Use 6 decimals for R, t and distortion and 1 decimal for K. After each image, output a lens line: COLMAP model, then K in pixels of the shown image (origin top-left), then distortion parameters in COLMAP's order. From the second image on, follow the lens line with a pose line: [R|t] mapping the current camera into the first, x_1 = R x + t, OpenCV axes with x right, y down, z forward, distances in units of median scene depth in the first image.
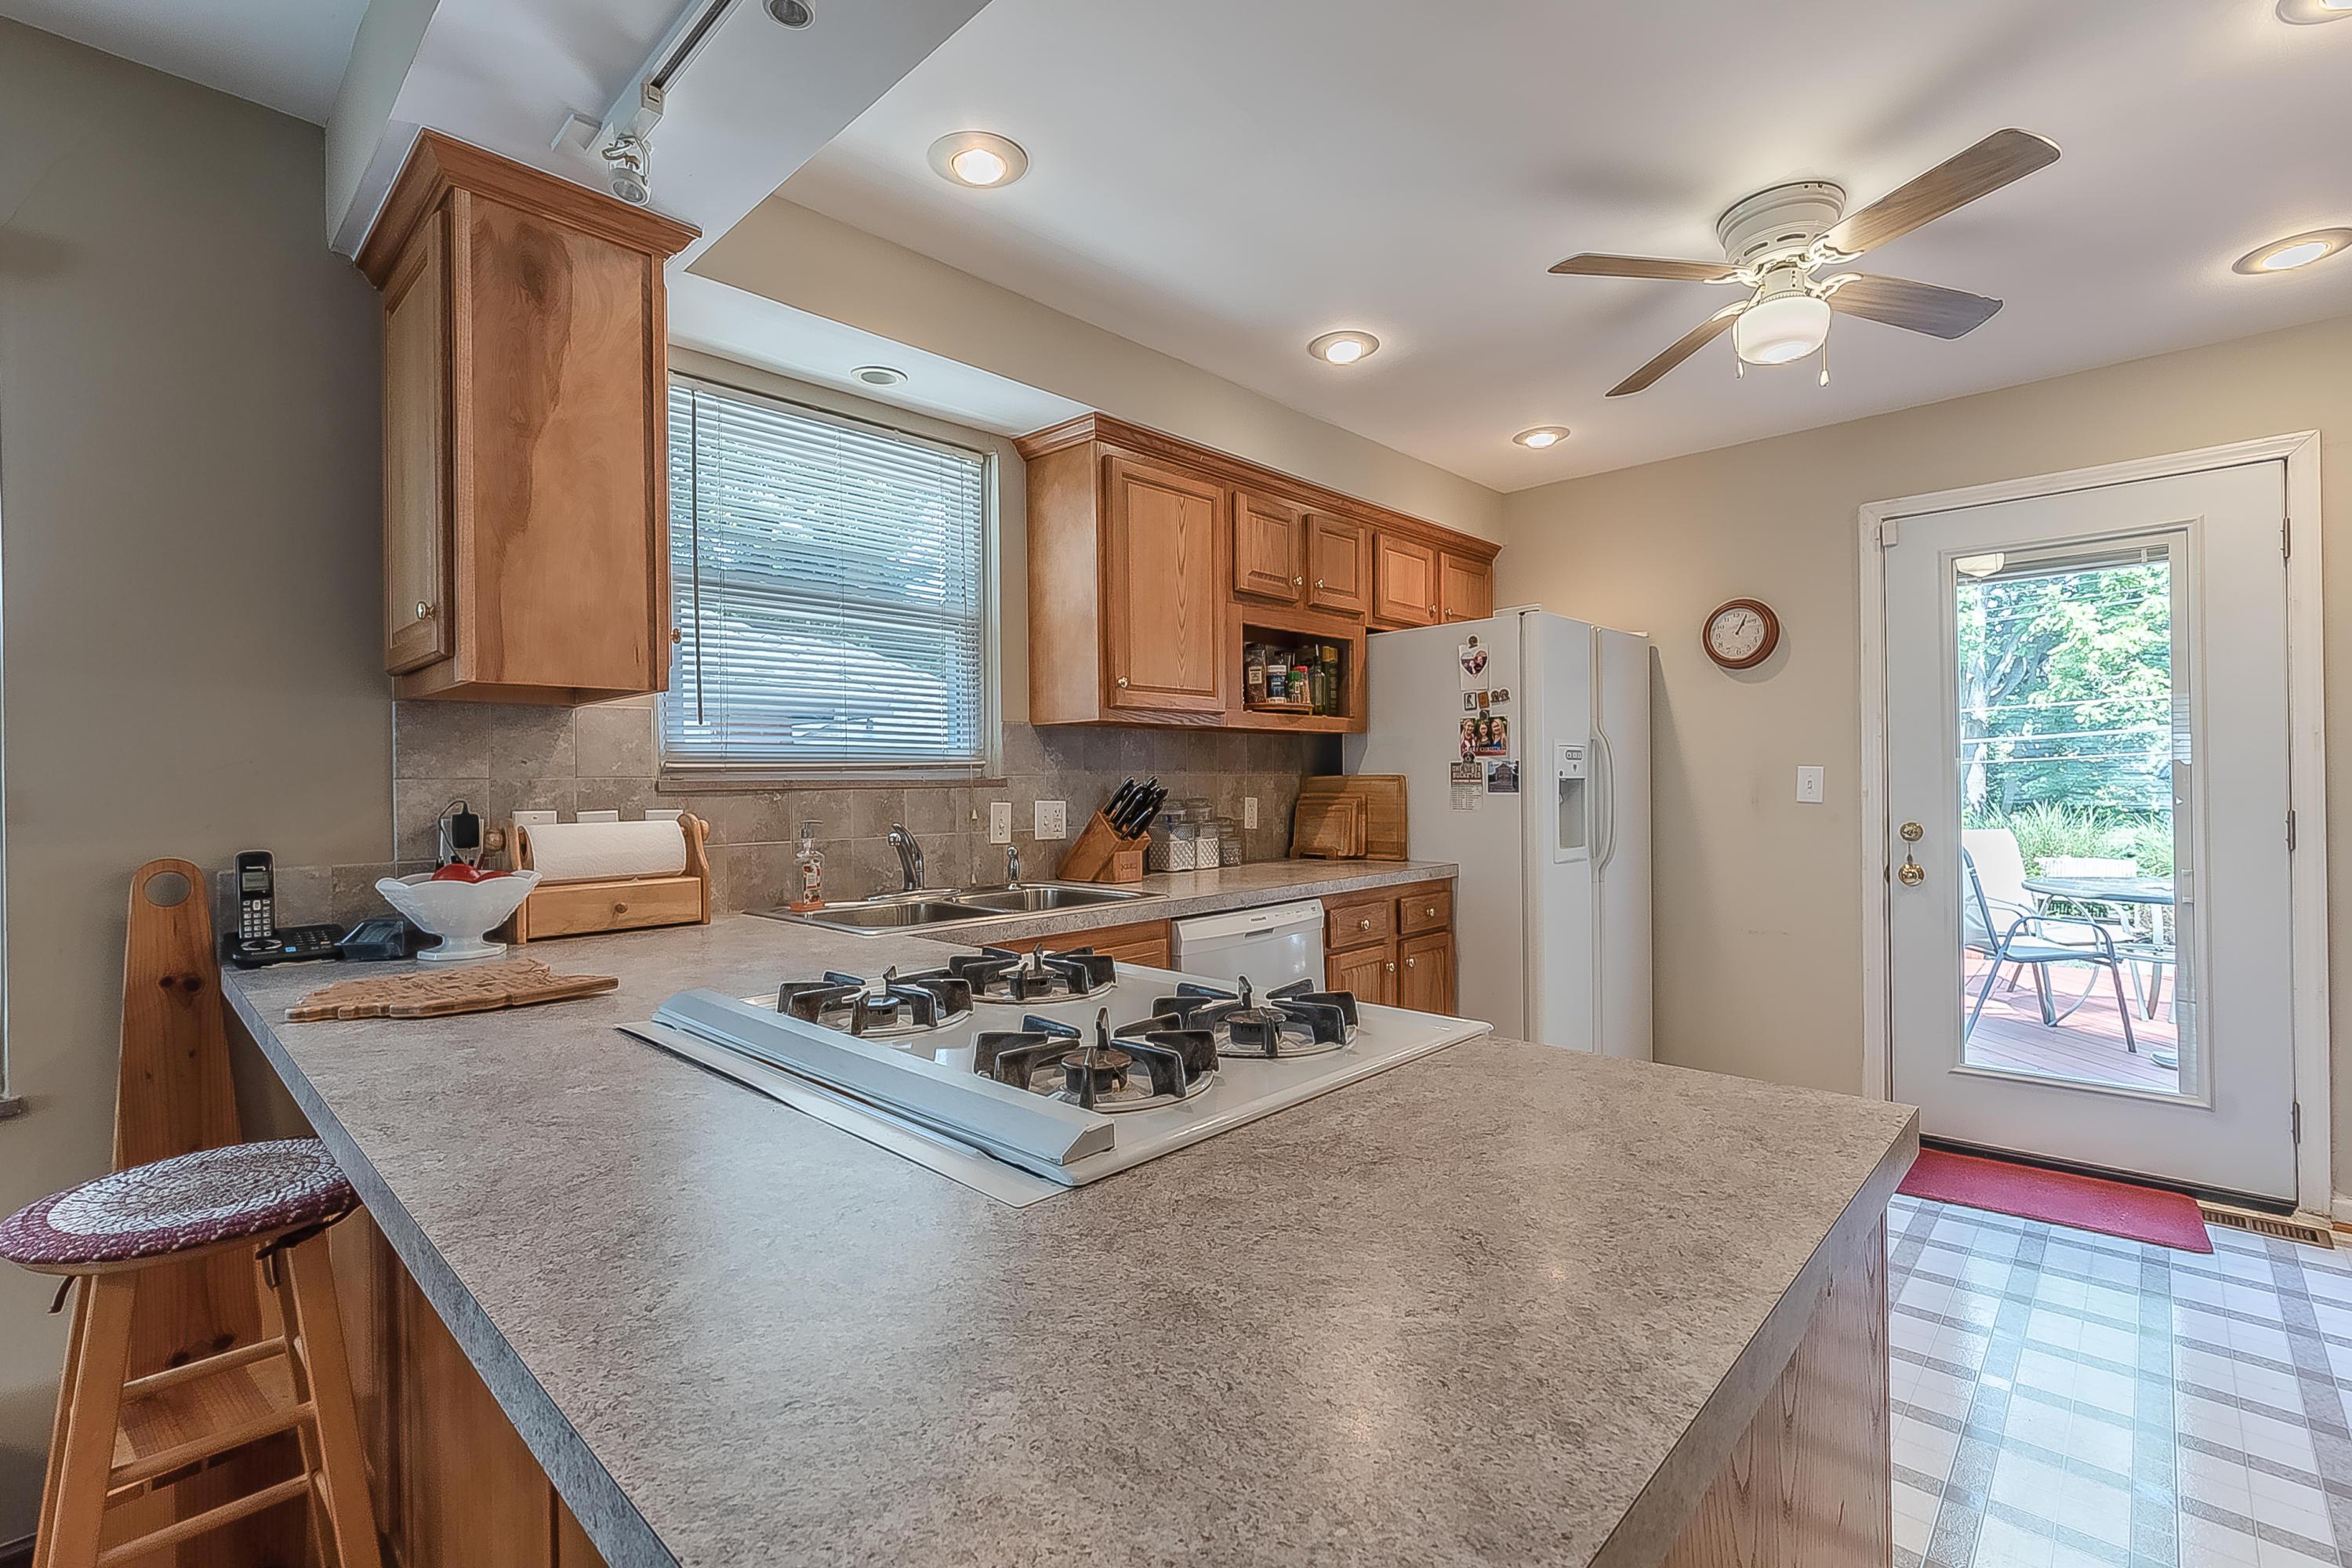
lens RADIAL K [[1034.3, 0, 1175.3], [0, 1034.3, 781.9], [0, 0, 1]] dist [-0.002143, -0.000964]
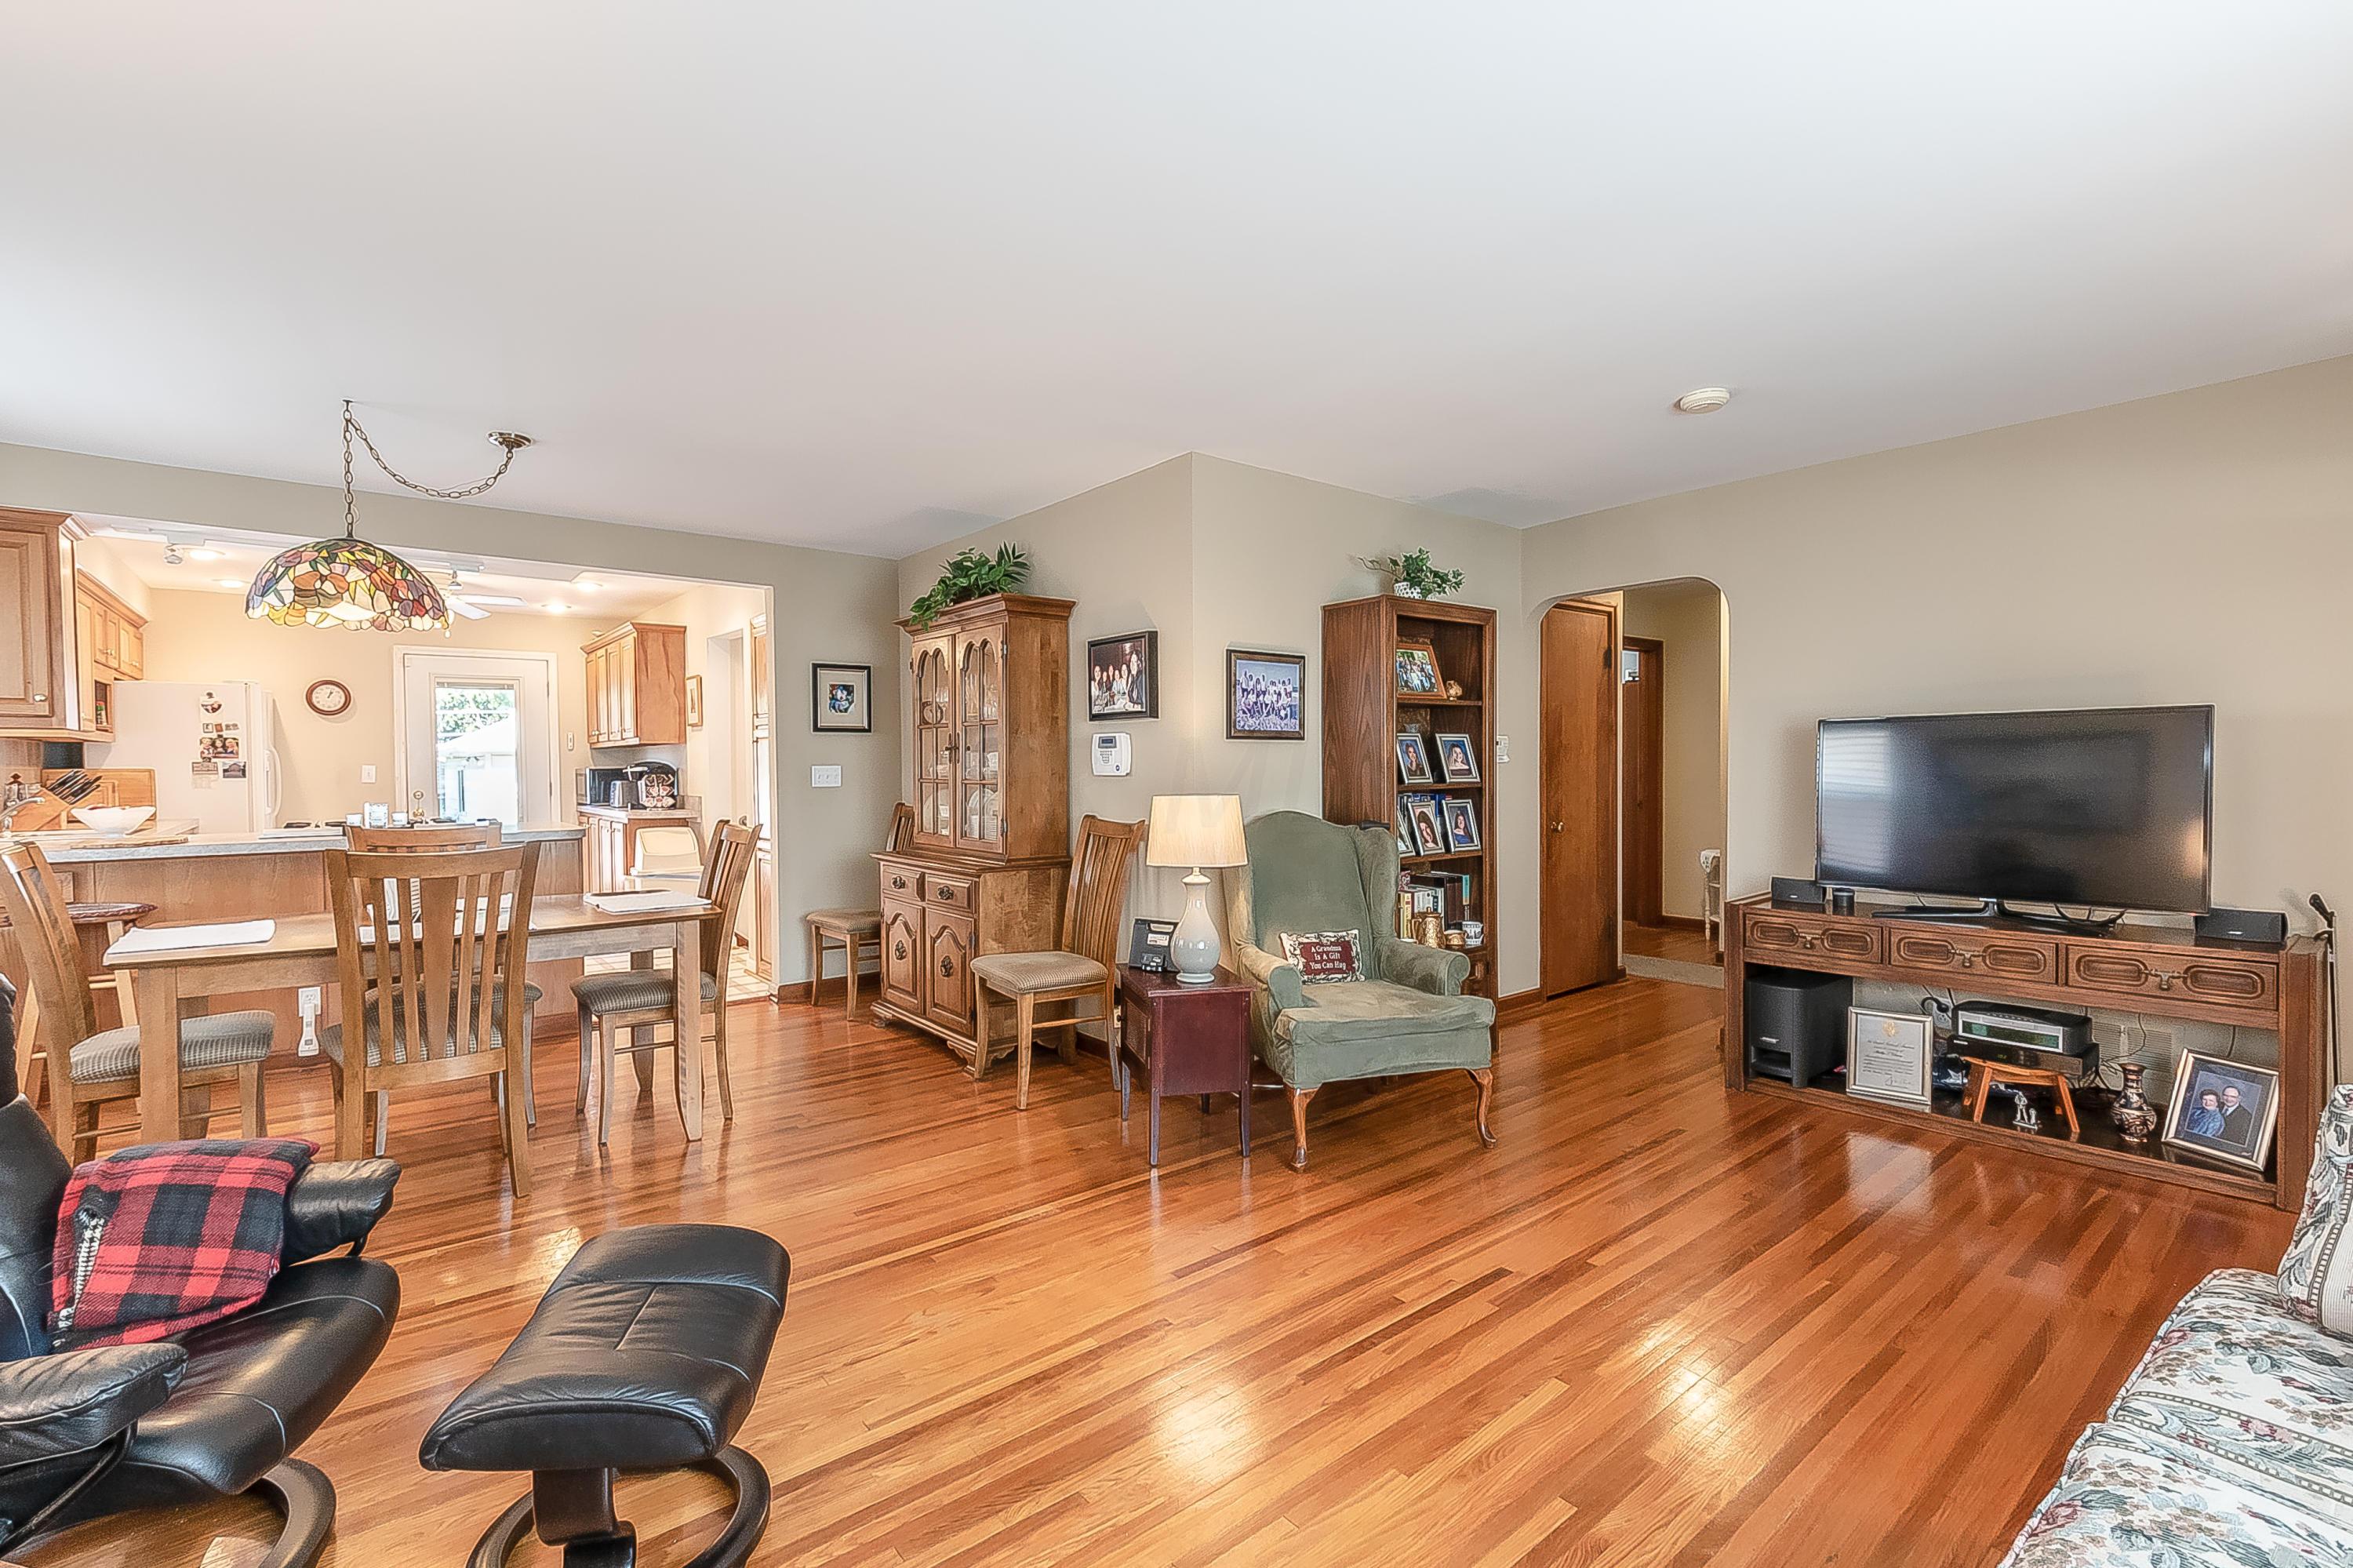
lens RADIAL K [[1034.8, 0, 1176.1], [0, 1034.8, 786.7], [0, 0, 1]] dist [-0.002143, -0.000964]
pose [[0.132250, -0.012594, 0.991136, -1.299840], [0.004287, 0.999917, 0.012134, 0.010610], [-0.991207, 0.002645, 0.132293, -0.935372]]
